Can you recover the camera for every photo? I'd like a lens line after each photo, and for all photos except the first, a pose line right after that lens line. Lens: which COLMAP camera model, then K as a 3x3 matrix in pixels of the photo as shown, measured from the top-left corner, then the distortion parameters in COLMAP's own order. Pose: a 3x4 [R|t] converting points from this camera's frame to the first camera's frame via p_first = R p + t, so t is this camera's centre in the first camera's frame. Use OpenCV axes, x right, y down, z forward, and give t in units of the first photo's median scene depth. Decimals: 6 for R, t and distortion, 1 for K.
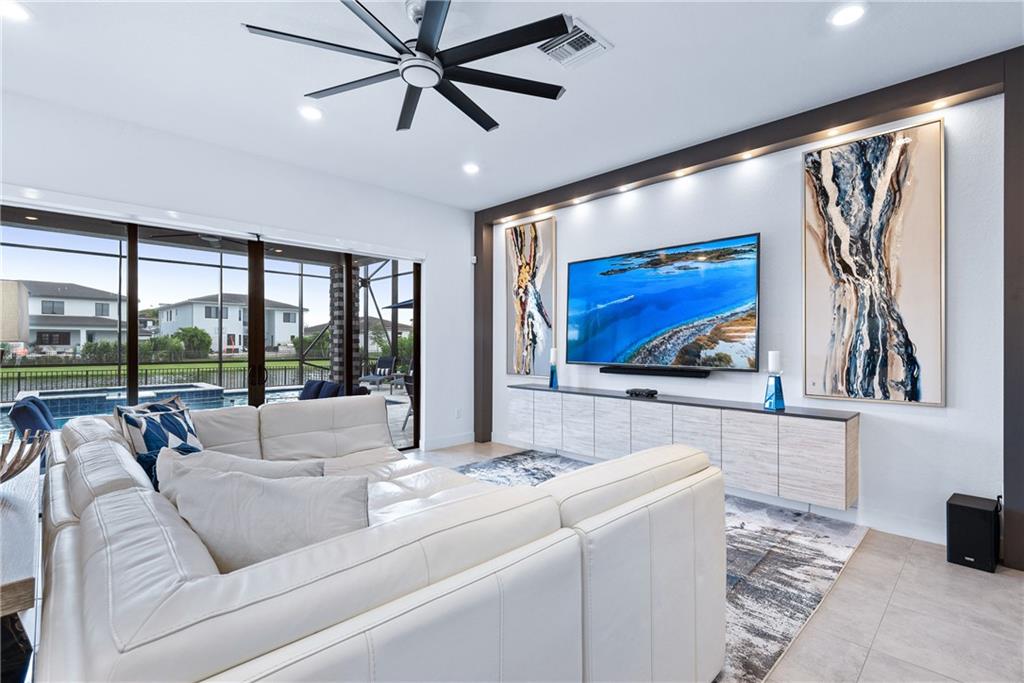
lens RADIAL K [[465.8, 0, 509.0], [0, 465.8, 343.4], [0, 0, 1]] dist [0.003684, -0.003476]
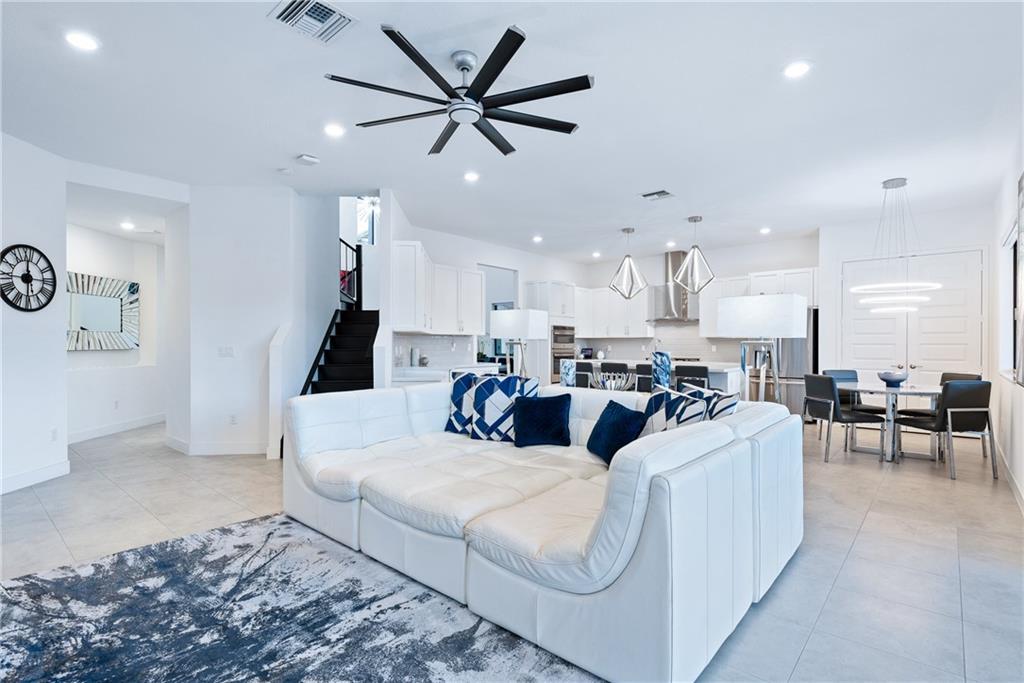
lens RADIAL K [[498.6, 0, 510.5], [0, 498.6, 346.7], [0, 0, 1]] dist [-0.005708, 0.001688]
pose [[-0.997199, -0.003638, -0.074706, -0.092457], [-0.003673, 0.999993, 0.000335, 0.008828], [0.074704, 0.000609, -0.997206, 0.976521]]
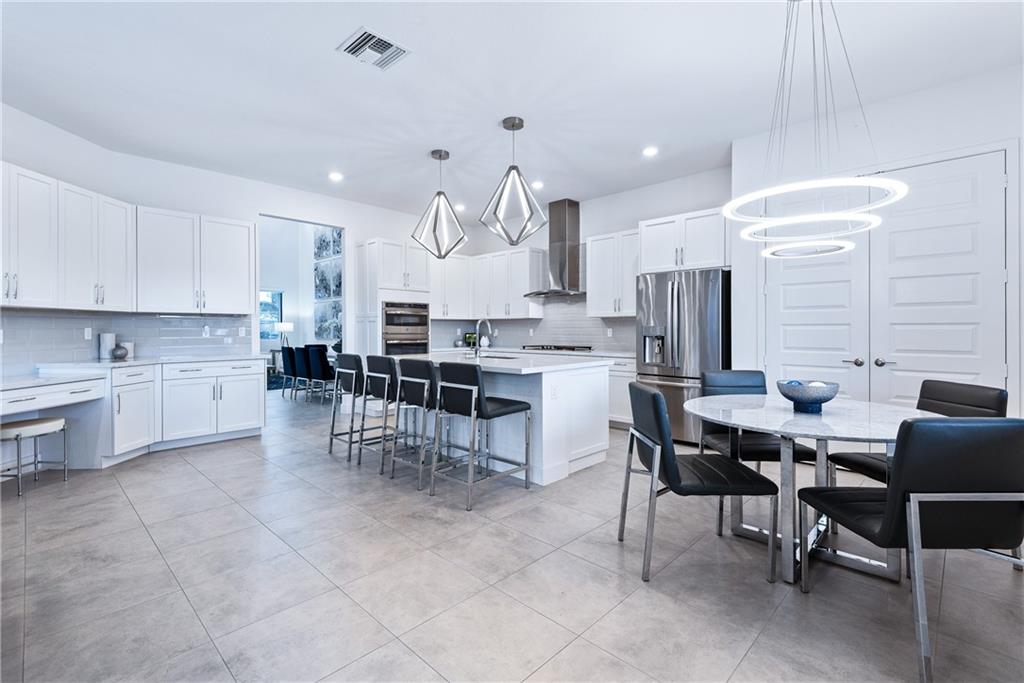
lens RADIAL K [[465.8, 0, 511.6], [0, 465.8, 333.3], [0, 0, 1]] dist [0.003684, -0.003476]
pose [[-0.999691, -0.002534, -0.024718, -0.619326], [-0.002600, 0.999993, 0.002670, 0.011308], [0.024711, 0.002733, -0.999691, 0.494310]]
